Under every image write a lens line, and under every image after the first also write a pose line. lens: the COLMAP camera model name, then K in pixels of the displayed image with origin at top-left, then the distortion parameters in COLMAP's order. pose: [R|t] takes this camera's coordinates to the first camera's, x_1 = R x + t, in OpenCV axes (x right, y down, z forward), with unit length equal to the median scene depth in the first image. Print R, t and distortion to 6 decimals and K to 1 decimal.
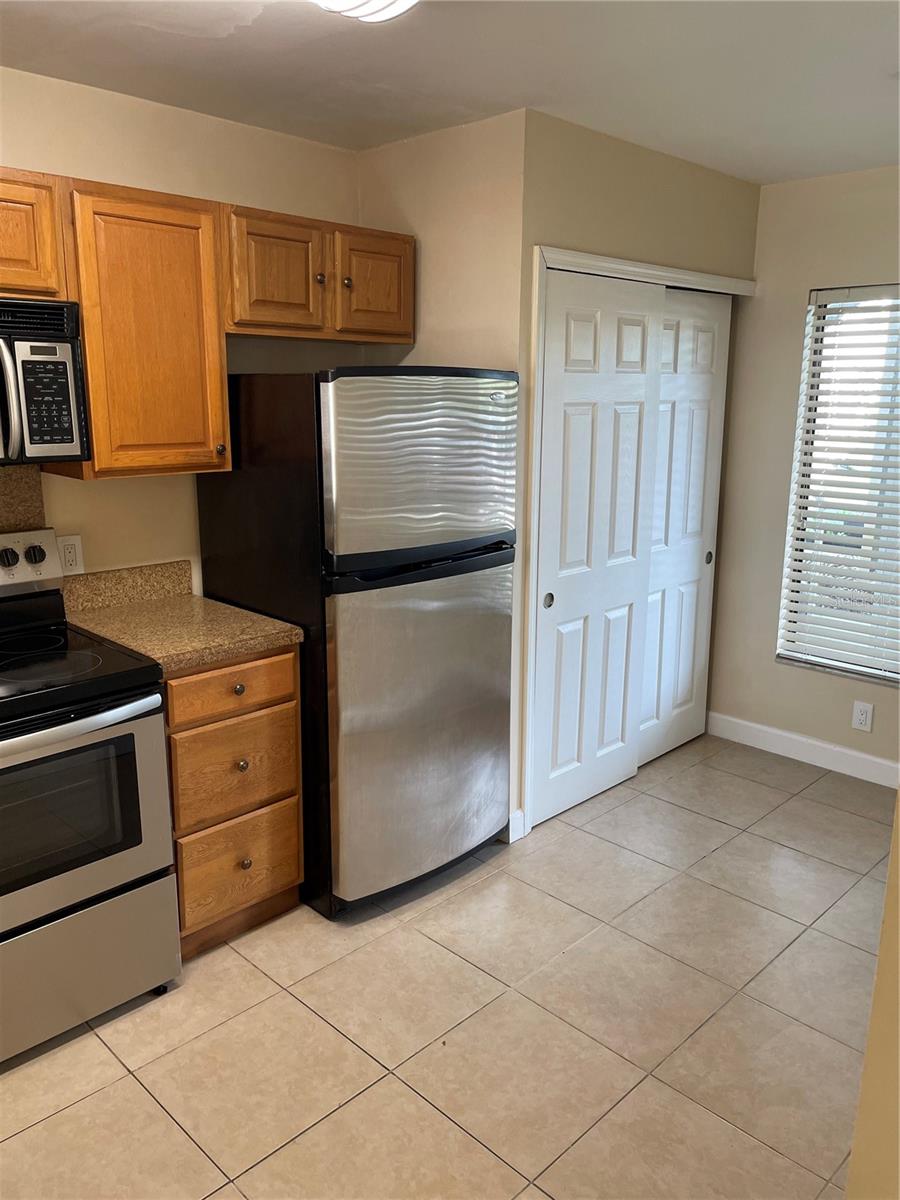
lens RADIAL K [[911.1, 0, 457.0], [0, 911.1, 600.7], [0, 0, 1]] dist [0.087576, -0.112602]
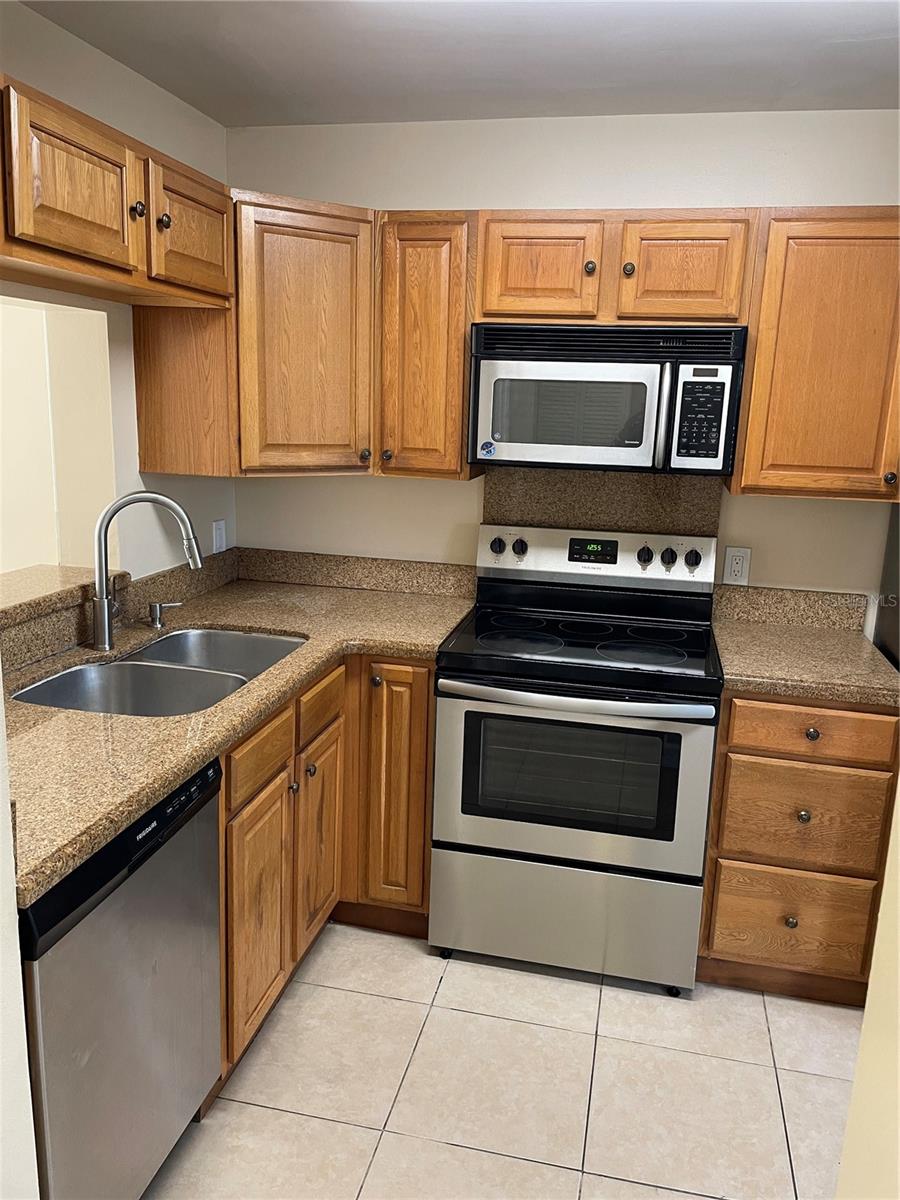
lens RADIAL K [[911.1, 0, 449.1], [0, 911.1, 593.2], [0, 0, 1]] dist [0.087576, -0.112602]
pose [[0.524748, 0.189644, -0.829864, 0.305617], [-0.222486, 0.971537, 0.081335, -0.033653], [0.821669, 0.141953, 0.552005, 0.166678]]
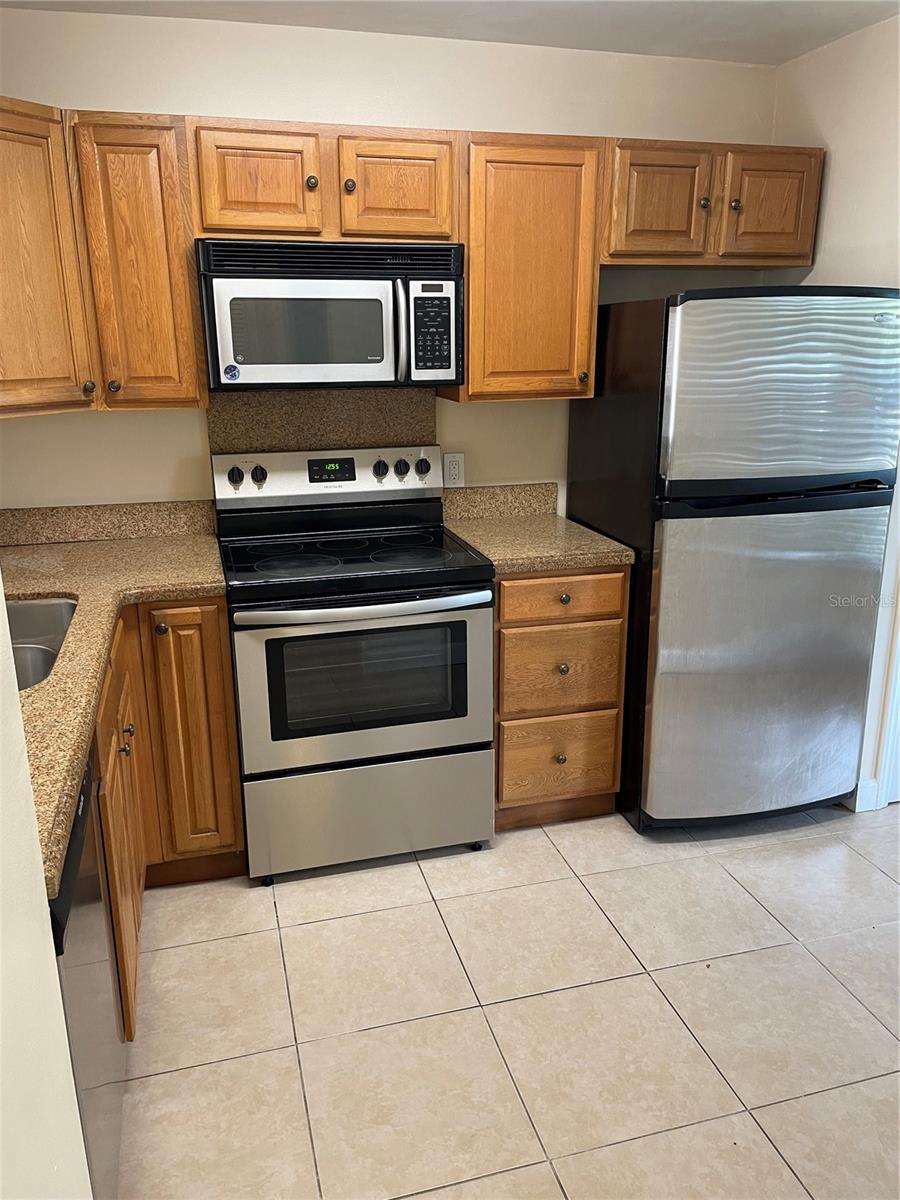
lens RADIAL K [[911.1, 0, 443.9], [0, 911.1, 600.1], [0, 0, 1]] dist [0.087576, -0.112602]
pose [[0.864977, 0.123230, -0.486446, 0.162296], [-0.098468, 0.992214, 0.076263, 0.029148], [0.492056, -0.018067, 0.870376, -0.015329]]
